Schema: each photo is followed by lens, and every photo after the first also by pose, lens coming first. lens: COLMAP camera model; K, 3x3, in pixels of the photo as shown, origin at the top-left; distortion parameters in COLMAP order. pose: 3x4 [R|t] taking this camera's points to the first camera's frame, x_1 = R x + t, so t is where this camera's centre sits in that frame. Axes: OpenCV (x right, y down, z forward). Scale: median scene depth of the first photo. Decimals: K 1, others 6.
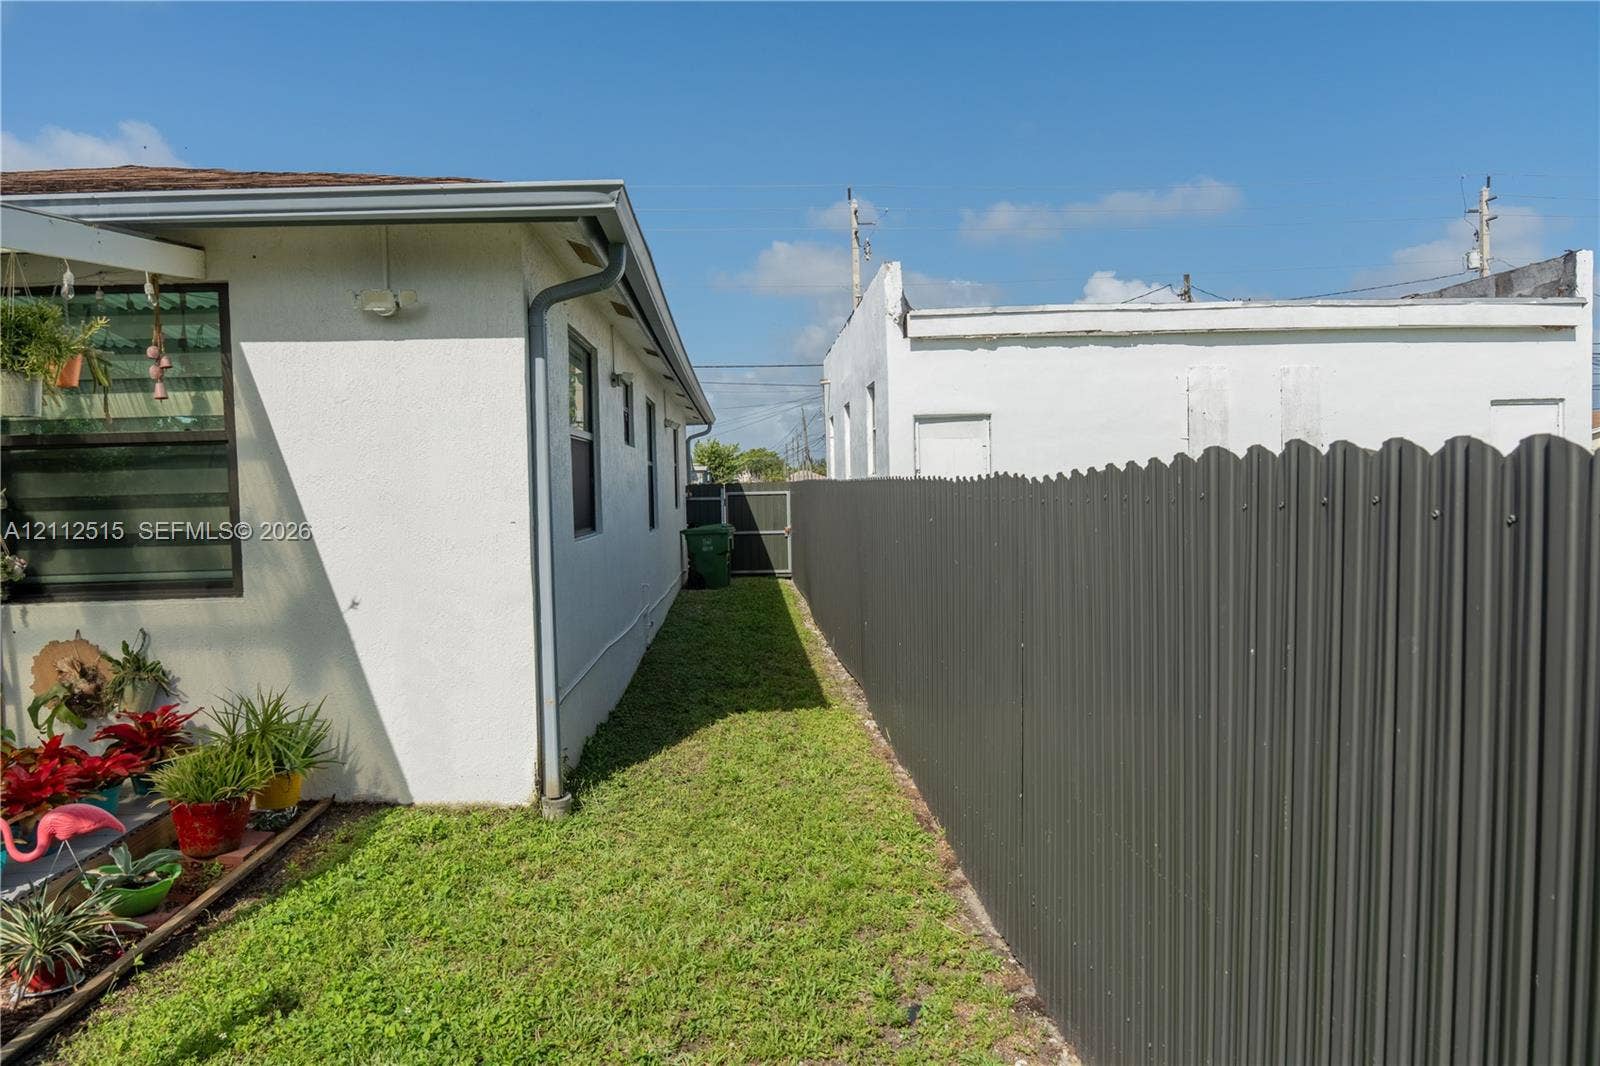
lens RADIAL K [[1067.9, 0, 800.0], [0, 1067.9, 533.0], [0, 0, 1]] dist [-0.004392, -0.019613]
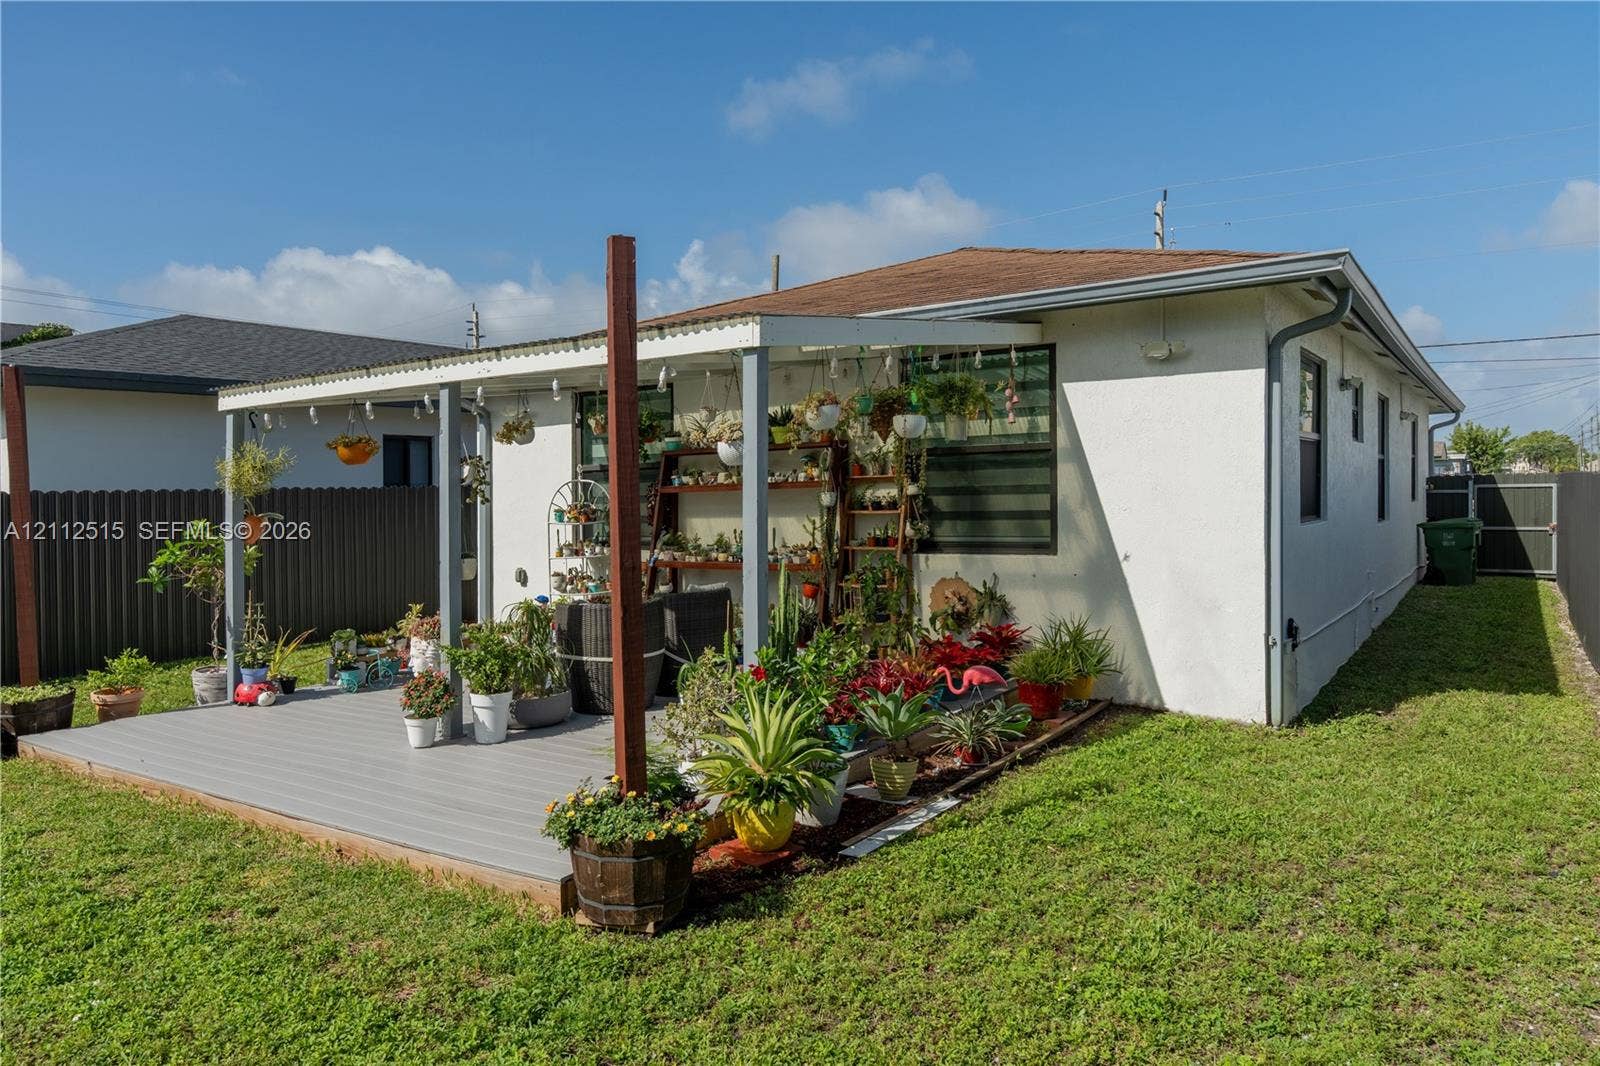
lens RADIAL K [[1067.9, 0, 800.0], [0, 1067.9, 533.0], [0, 0, 1]] dist [-0.004392, -0.019613]
pose [[0.797677, 0.029896, -0.602343, 0.081983], [-0.024861, 0.999552, 0.016687, 0.013453], [0.602572, 0.001664, 0.798063, -0.391675]]
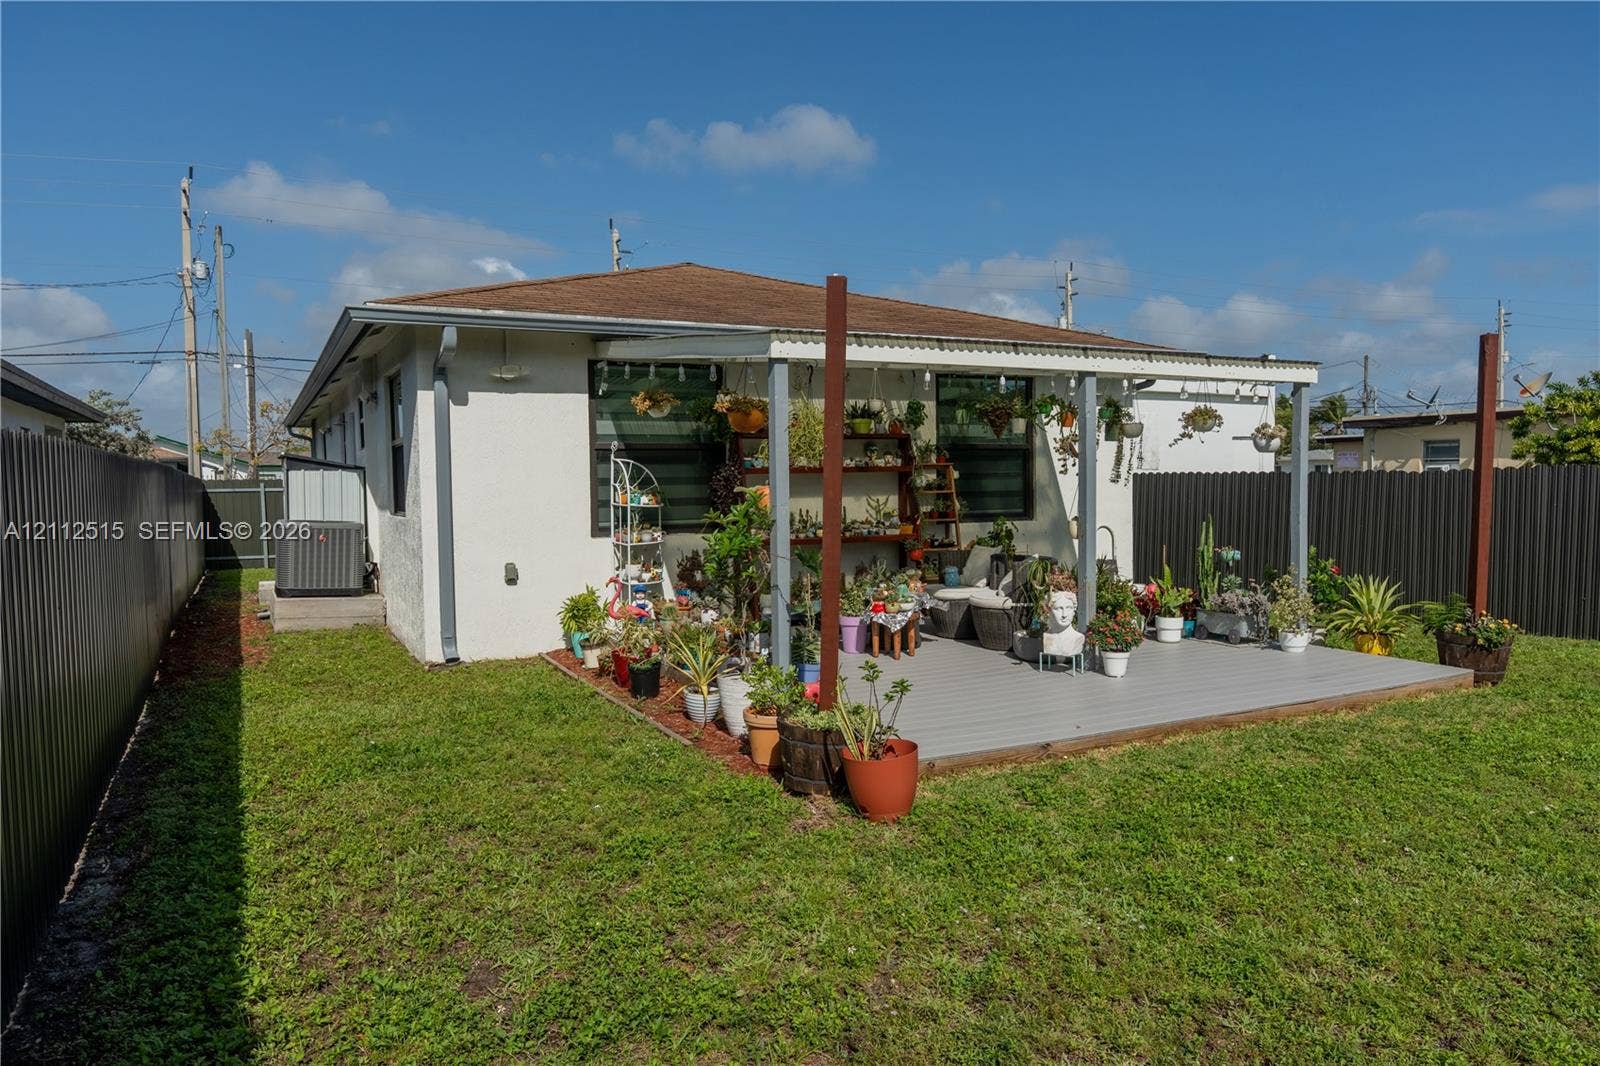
lens RADIAL K [[1067.9, 0, 800.0], [0, 1067.9, 533.0], [0, 0, 1]] dist [-0.004392, -0.019613]
pose [[0.911725, -0.005046, 0.410771, -1.865321], [0.006903, 0.999972, -0.003037, 0.089504], [-0.410744, 0.005604, 0.911734, -0.807136]]
